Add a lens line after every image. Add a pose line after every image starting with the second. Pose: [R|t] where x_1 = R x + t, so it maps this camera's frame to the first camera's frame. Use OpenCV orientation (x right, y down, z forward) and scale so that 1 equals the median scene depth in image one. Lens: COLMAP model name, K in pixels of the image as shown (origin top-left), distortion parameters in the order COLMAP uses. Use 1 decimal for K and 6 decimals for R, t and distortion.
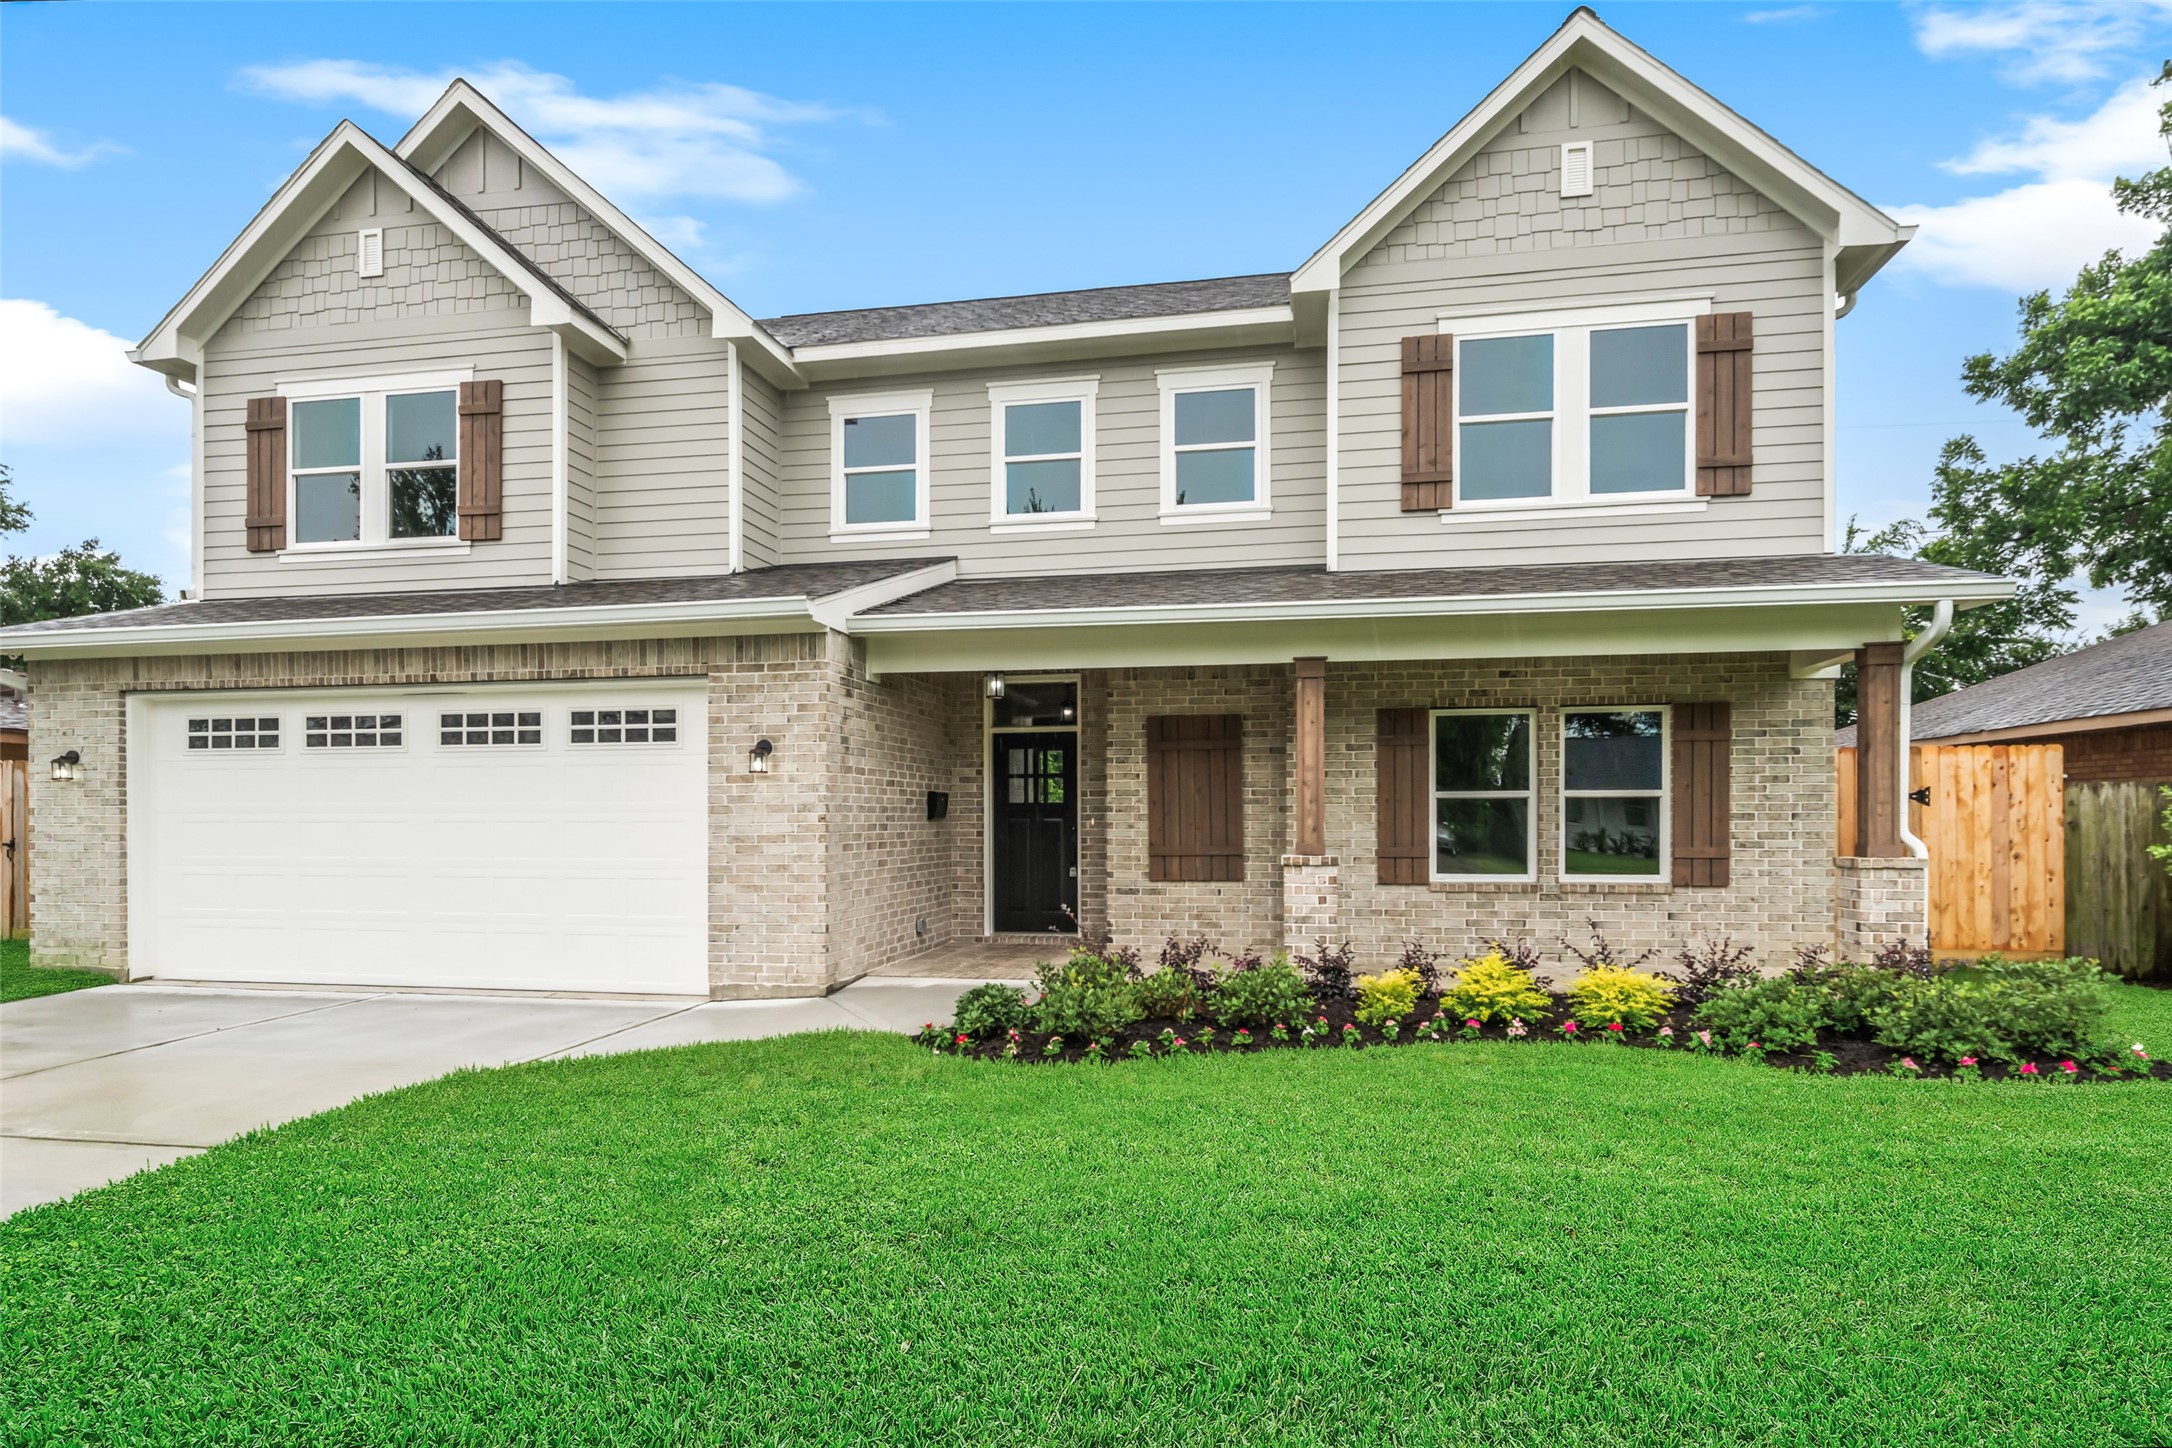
lens RADIAL K [[1240.1, 0, 1119.2], [0, 1240.1, 828.5], [0, 0, 1]] dist [0.009292, -0.002594]
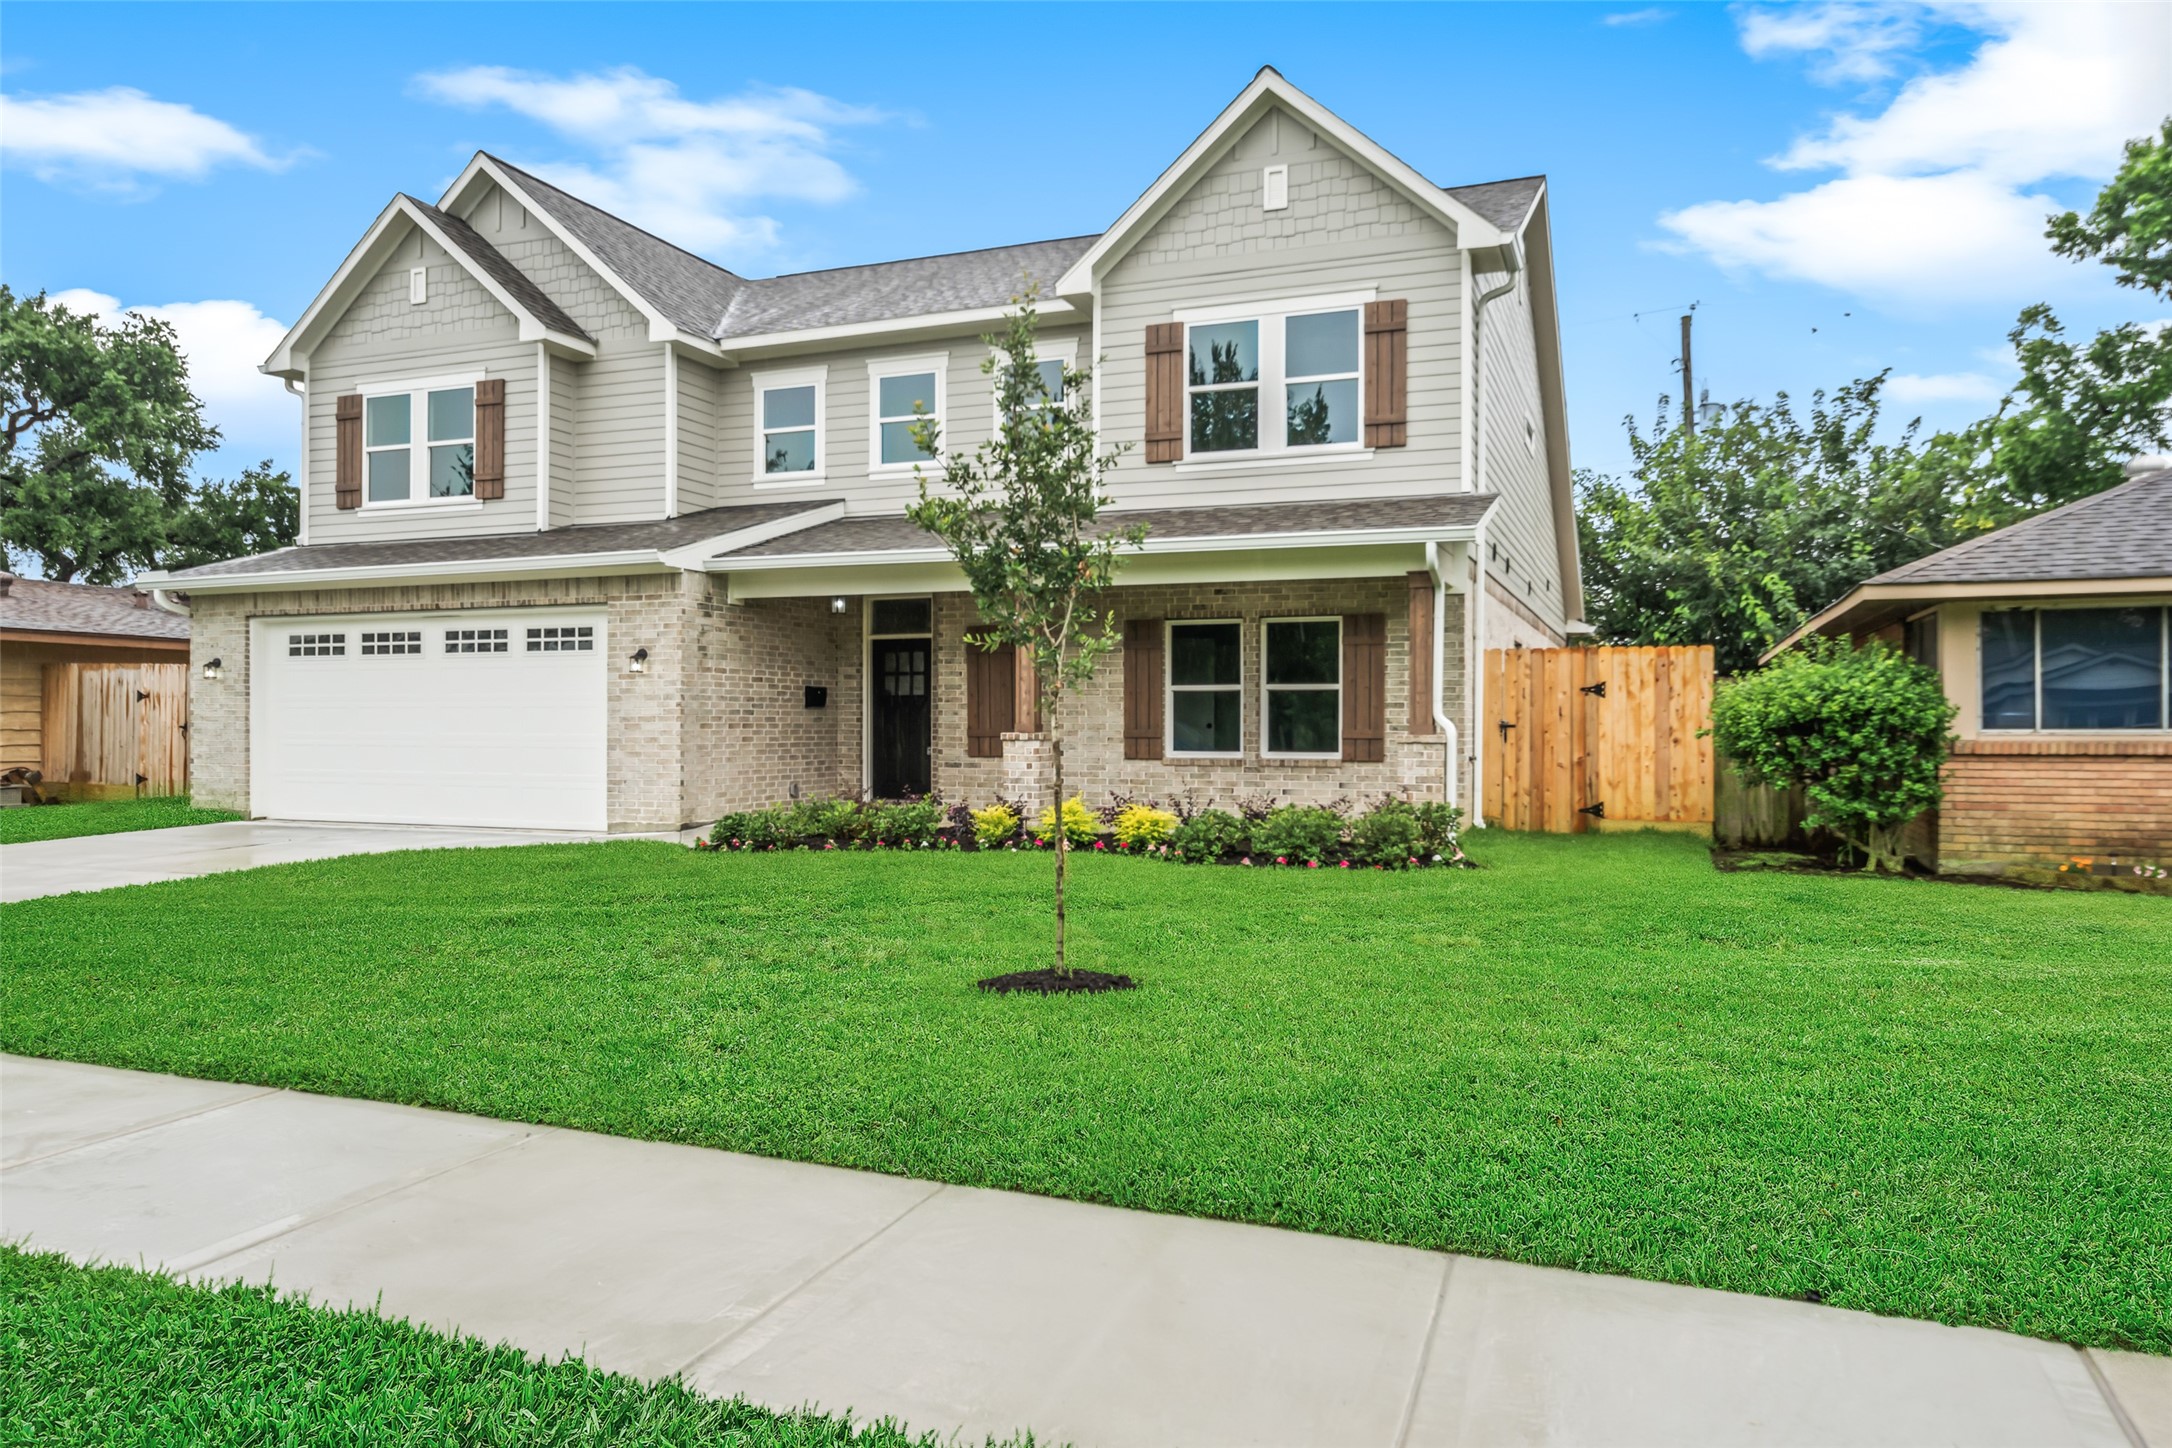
lens RADIAL K [[1414.8, 0, 1086.1], [0, 1414.8, 731.2], [0, 0, 1]] dist [0.010680, 0.005263]
pose [[0.984516, 0.004680, -0.175233, 0.420638], [-0.004861, 0.999988, -0.000598, 0.017449], [0.175228, 0.001441, 0.984527, -0.423375]]
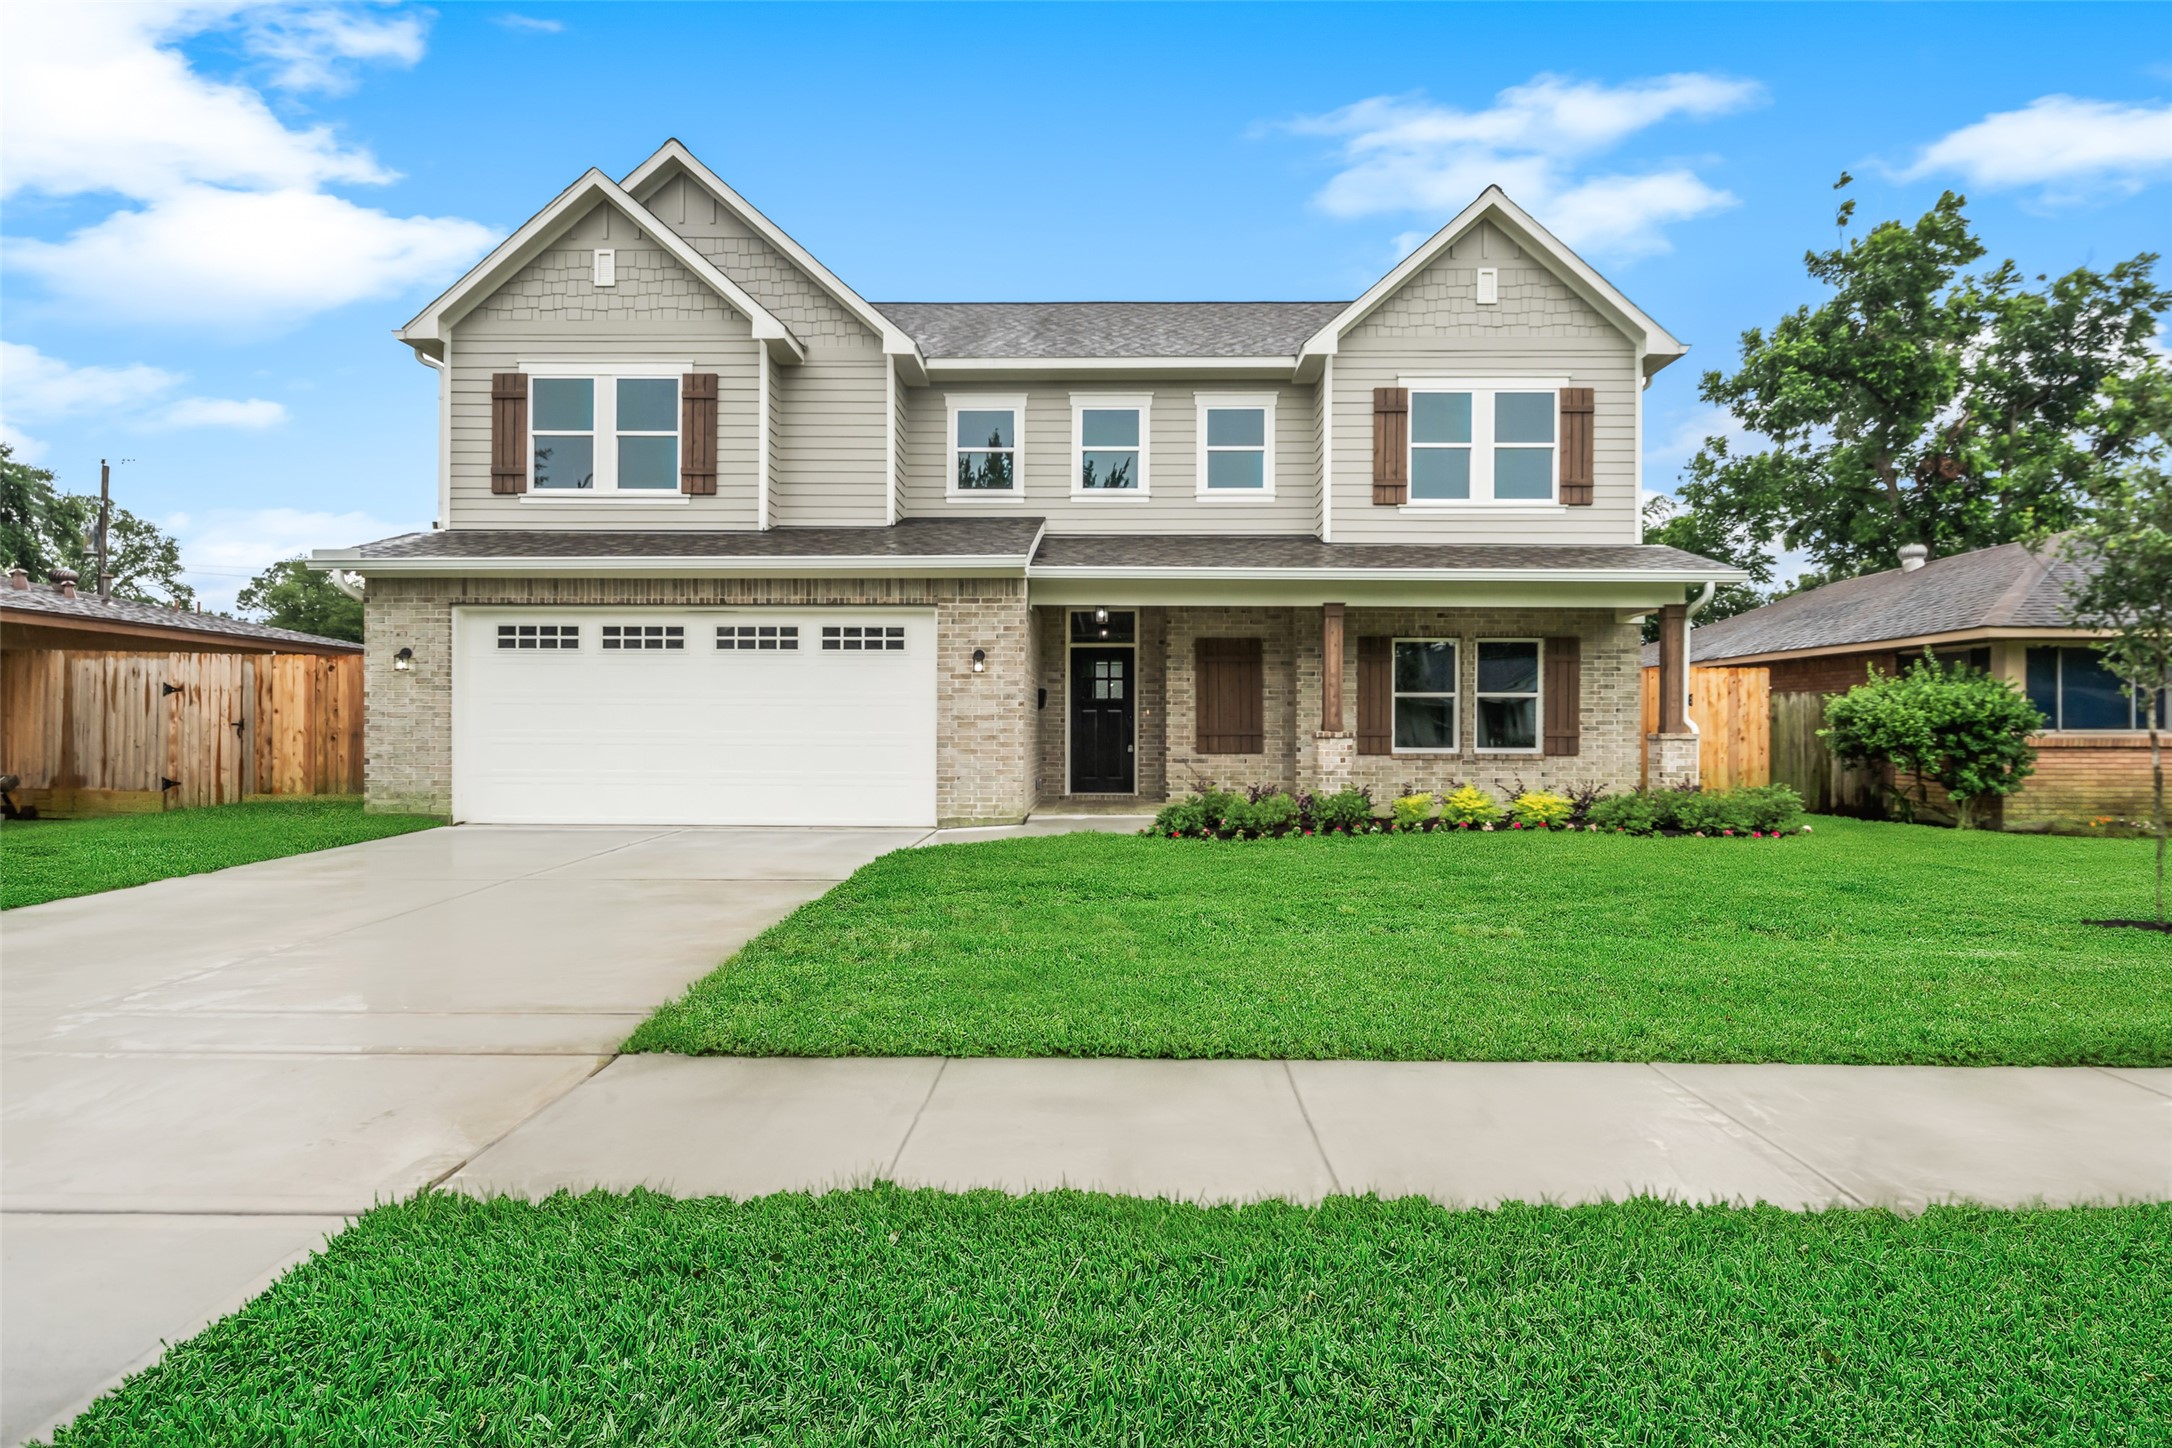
lens RADIAL K [[1188.9, 0, 1156.7], [0, 1188.9, 738.9], [0, 0, 1]] dist [0.012744, -0.000915]
pose [[0.984329, 0.005585, 0.176253, -0.278874], [-0.005453, 0.999984, -0.001231, 0.029178], [-0.176257, 0.000250, 0.984344, -0.359321]]
